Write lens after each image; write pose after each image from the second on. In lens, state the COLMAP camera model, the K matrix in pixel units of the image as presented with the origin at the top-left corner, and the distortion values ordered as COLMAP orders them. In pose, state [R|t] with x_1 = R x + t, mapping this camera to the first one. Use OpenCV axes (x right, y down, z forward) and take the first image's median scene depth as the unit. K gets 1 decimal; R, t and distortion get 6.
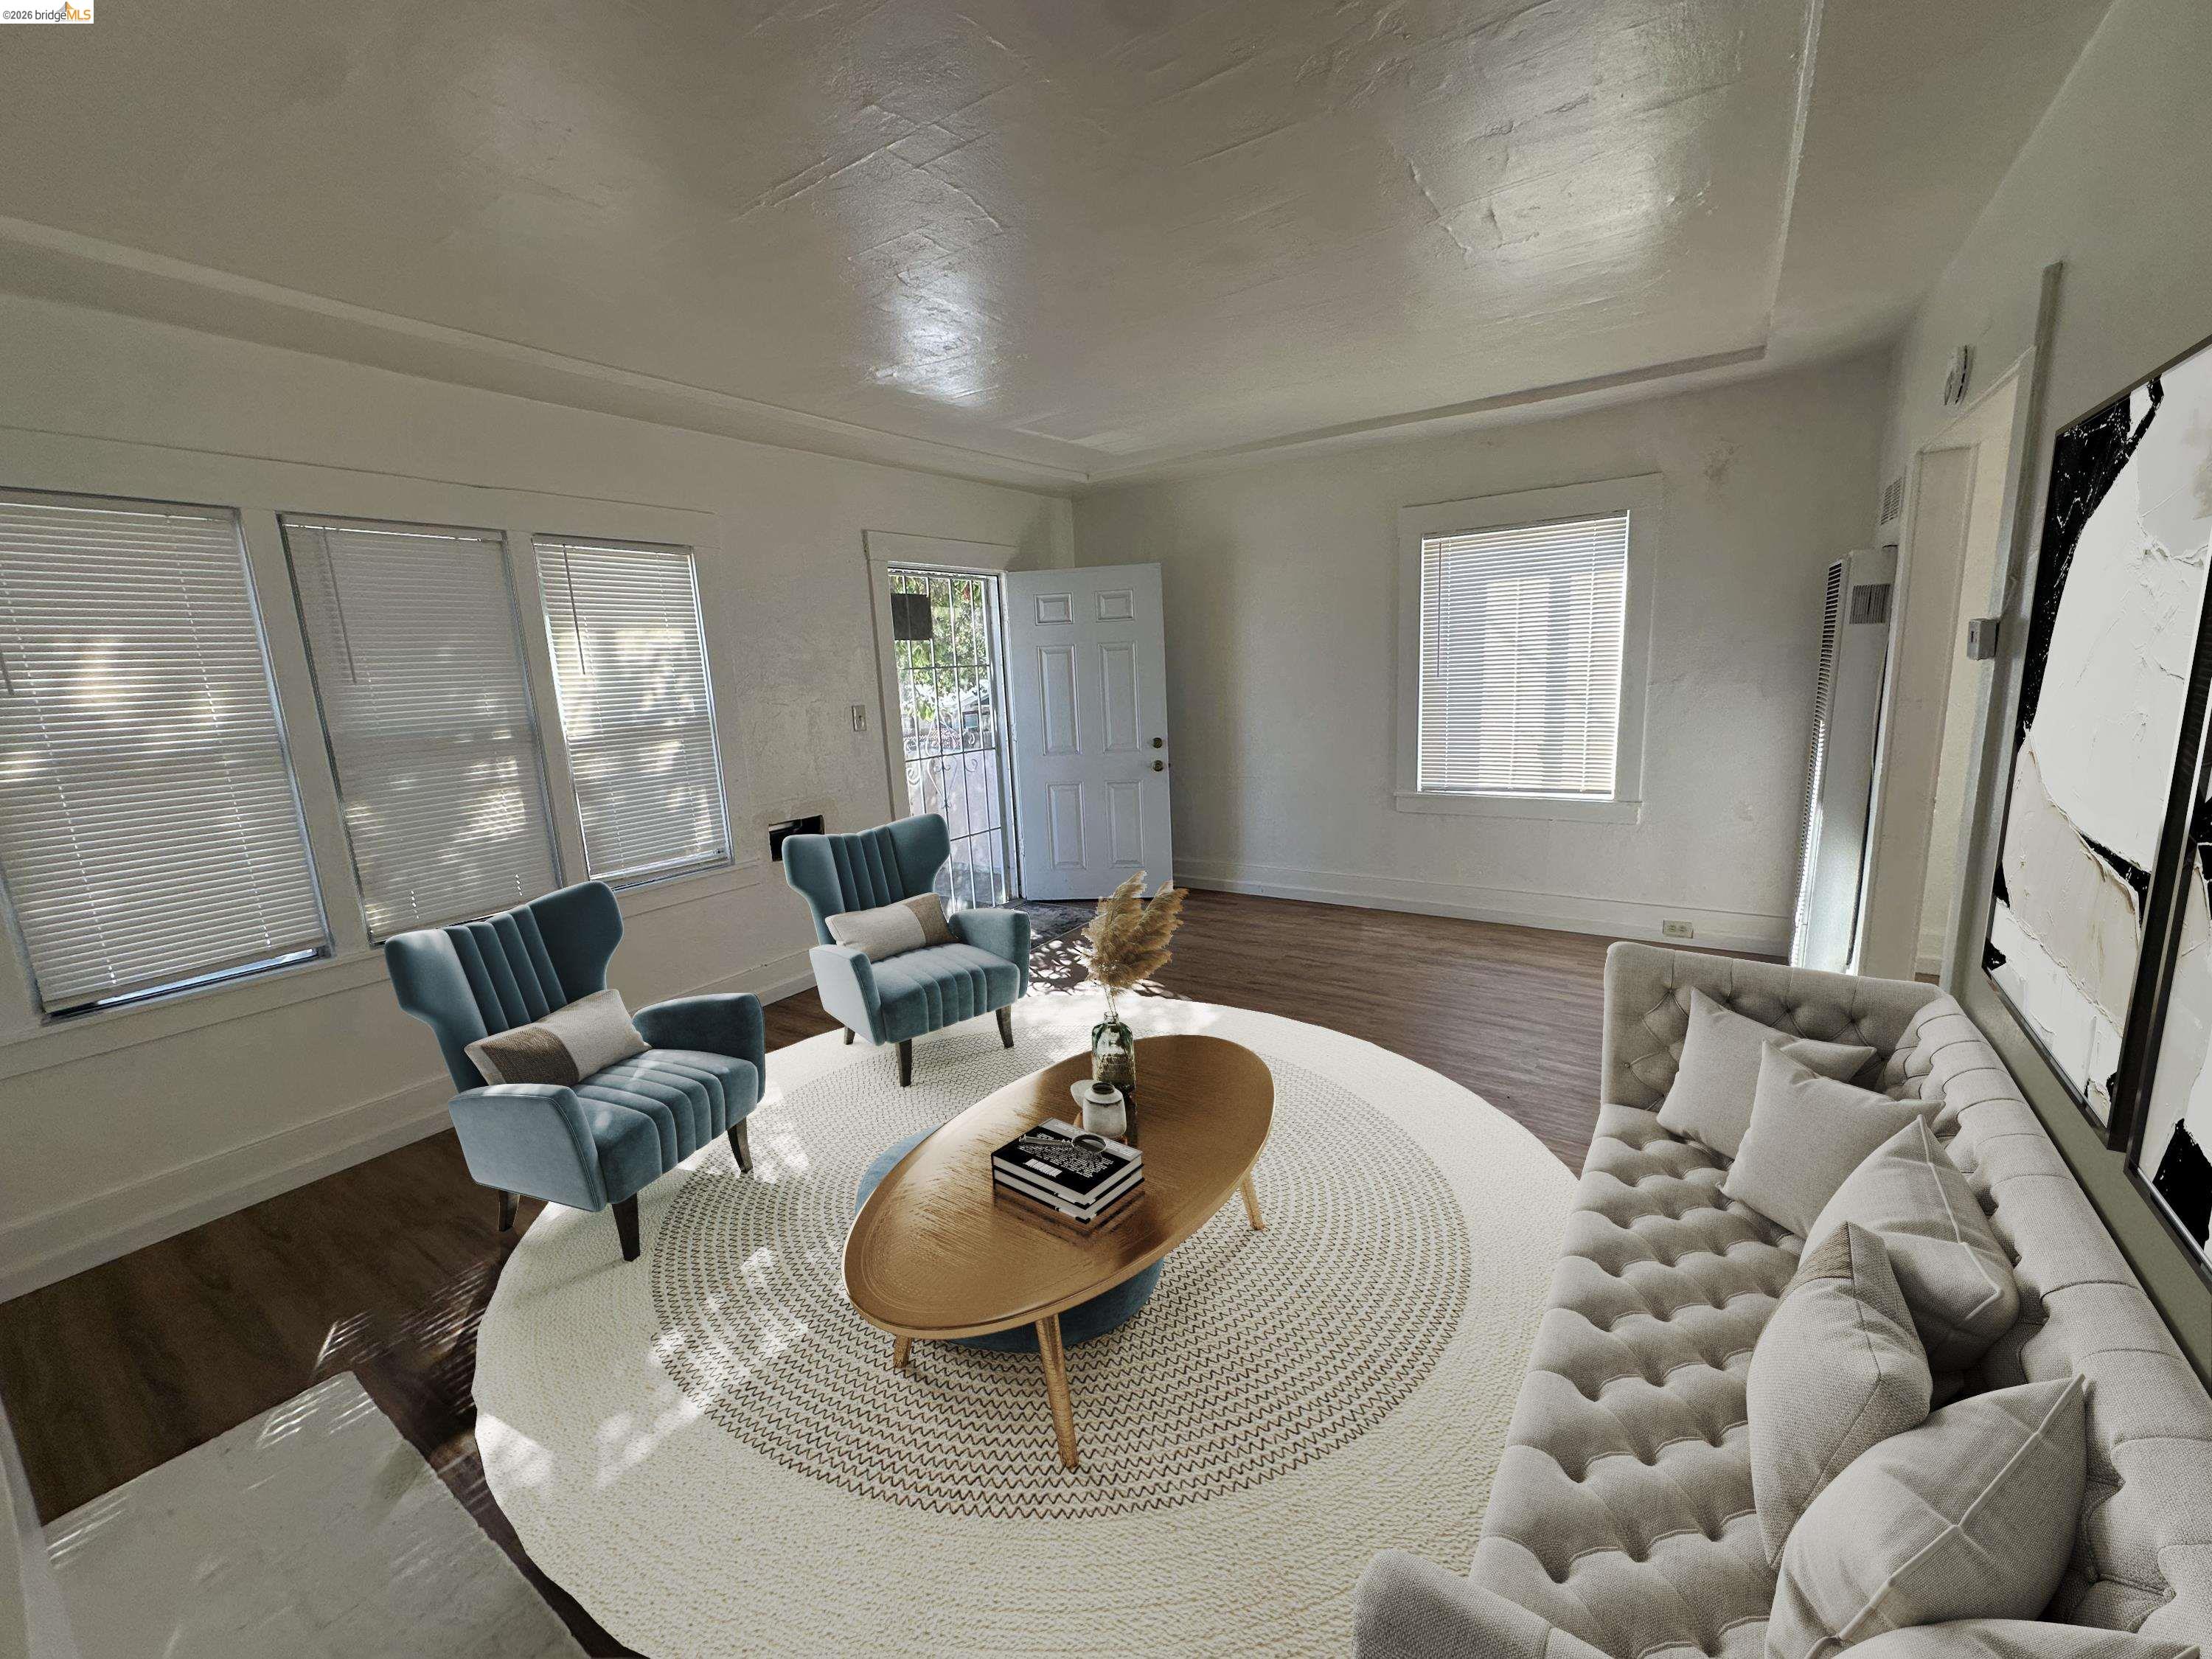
lens RADIAL K [[890.7, 0, 1109.6], [0, 890.7, 830.1], [0, 0, 1]] dist [-0.000070, 0.000109]
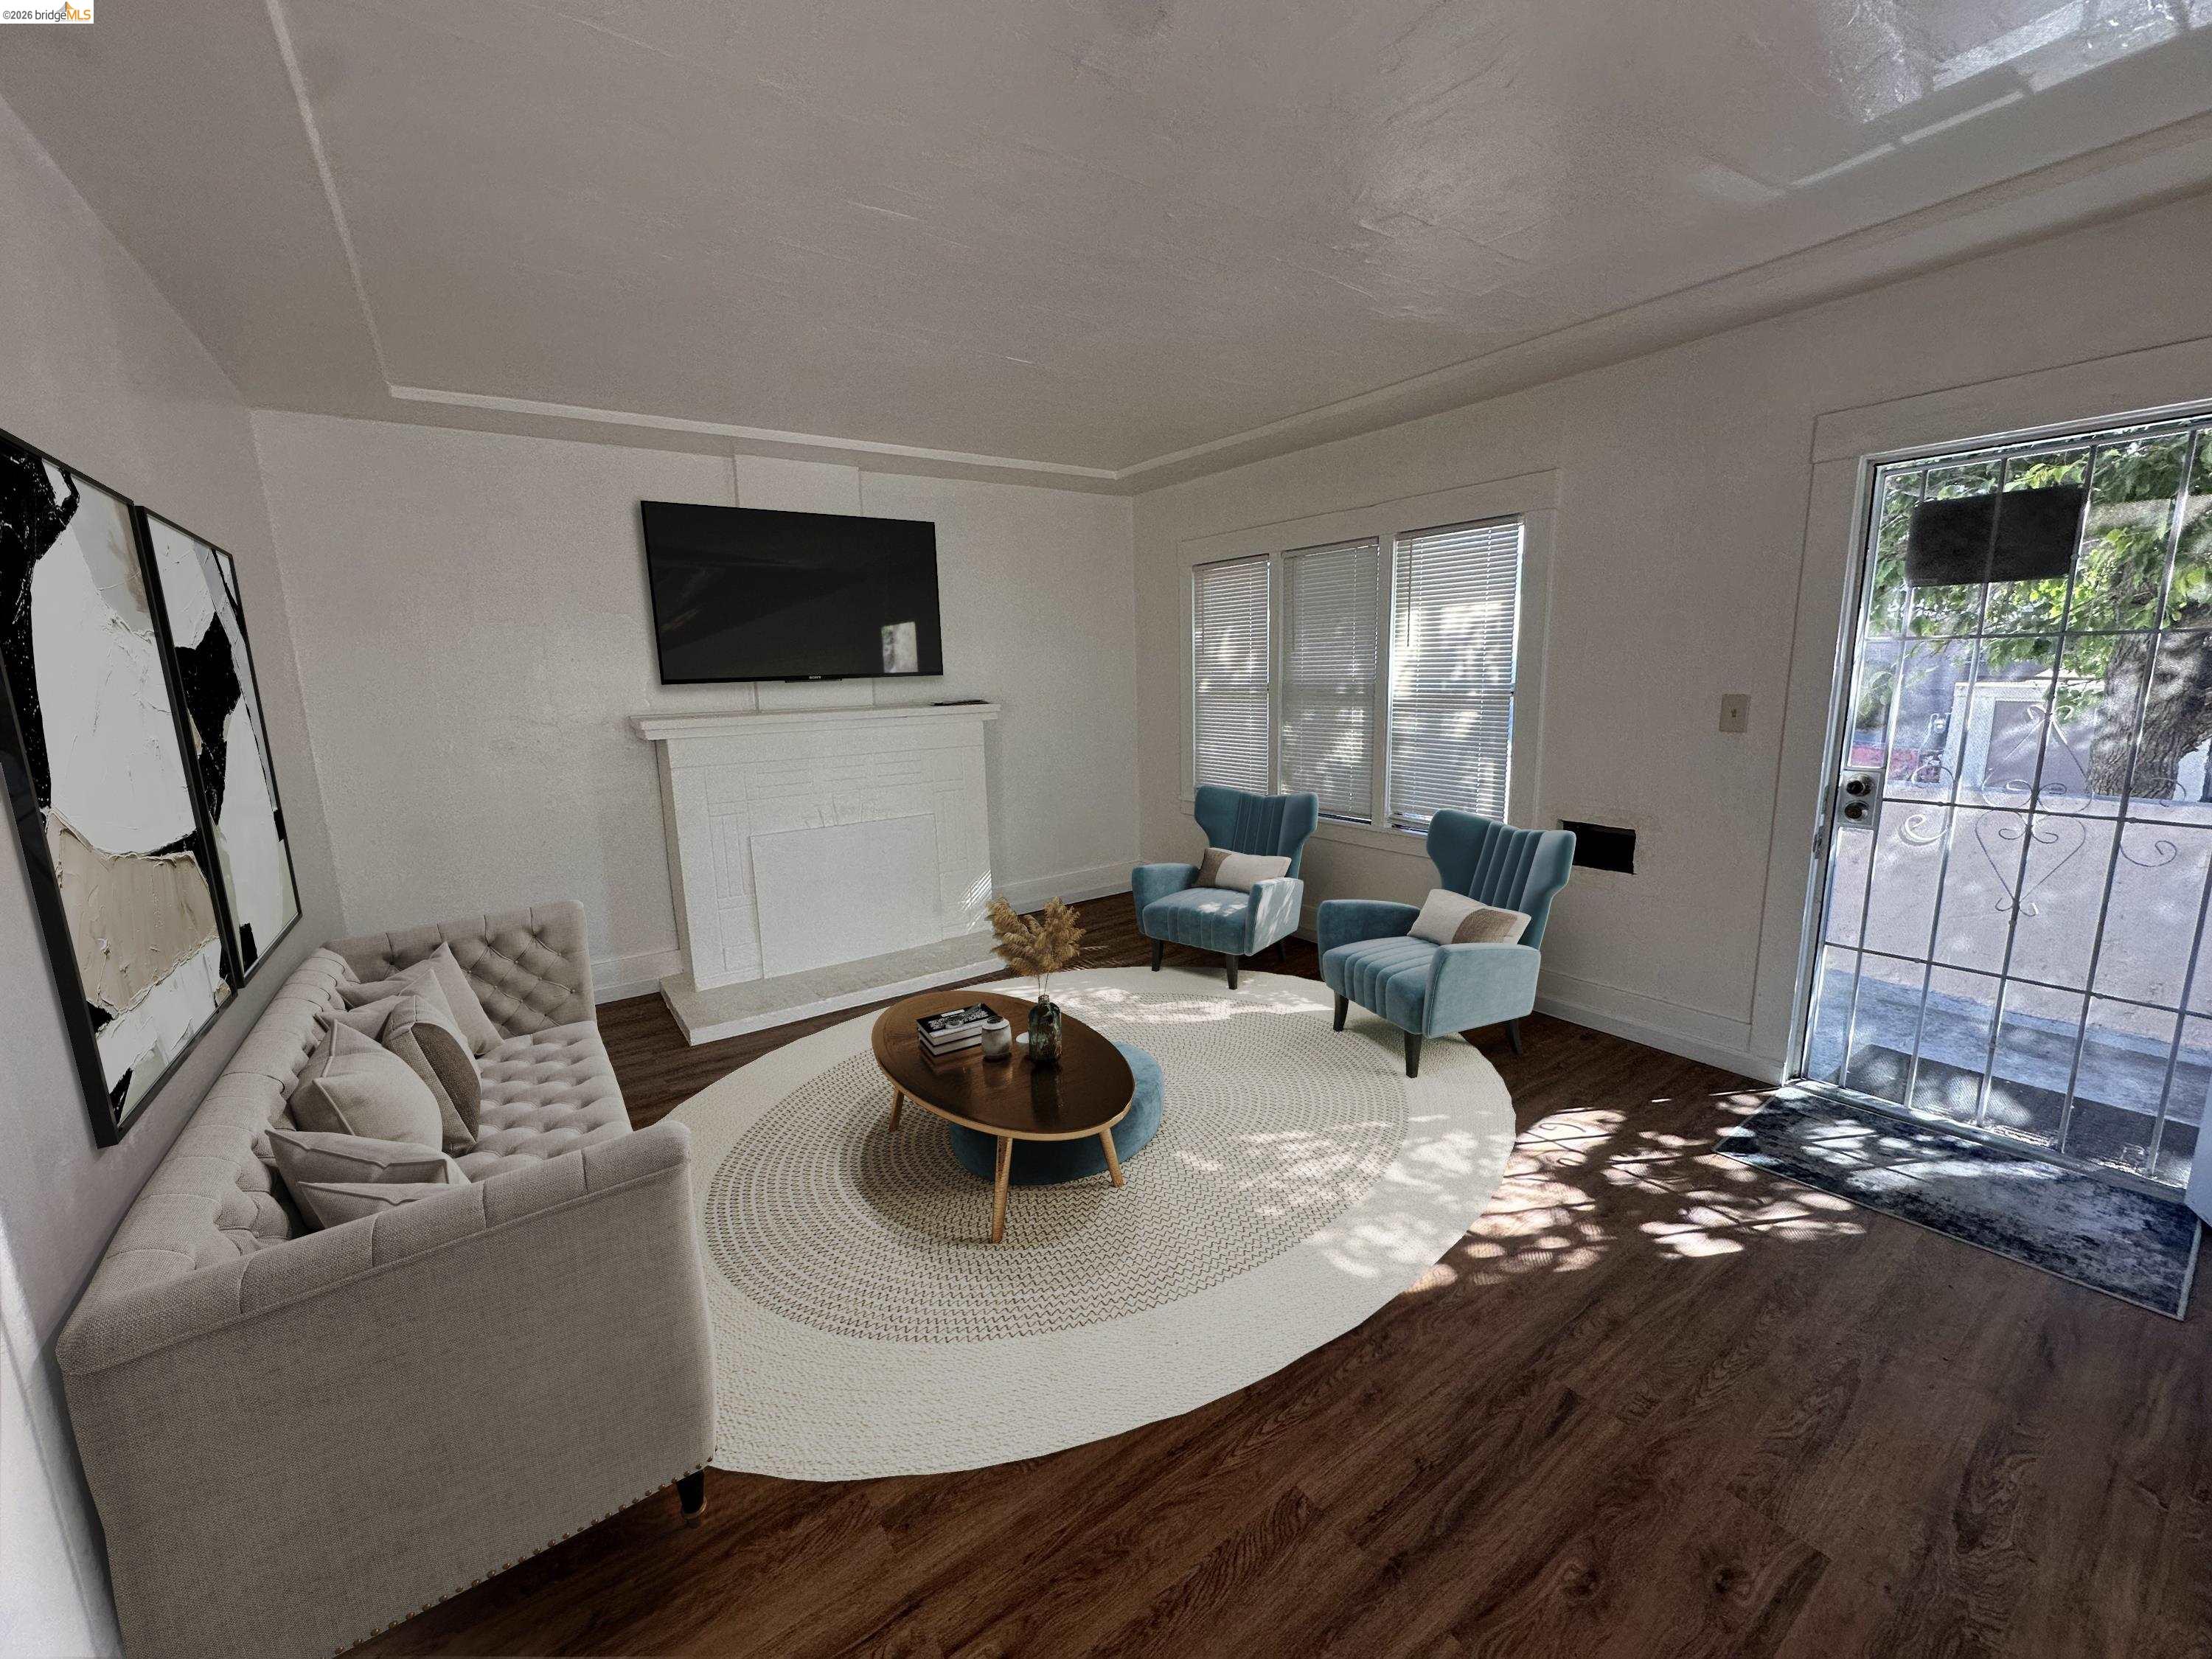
lens RADIAL K [[890.7, 0, 1109.1], [0, 890.7, 832.5], [0, 0, 1]] dist [-0.000070, 0.000109]
pose [[-0.357353, 0.221477, -0.907330, 0.668295], [-0.134900, 0.949050, 0.284791, -0.213484], [0.924176, 0.224170, -0.309268, 1.004284]]
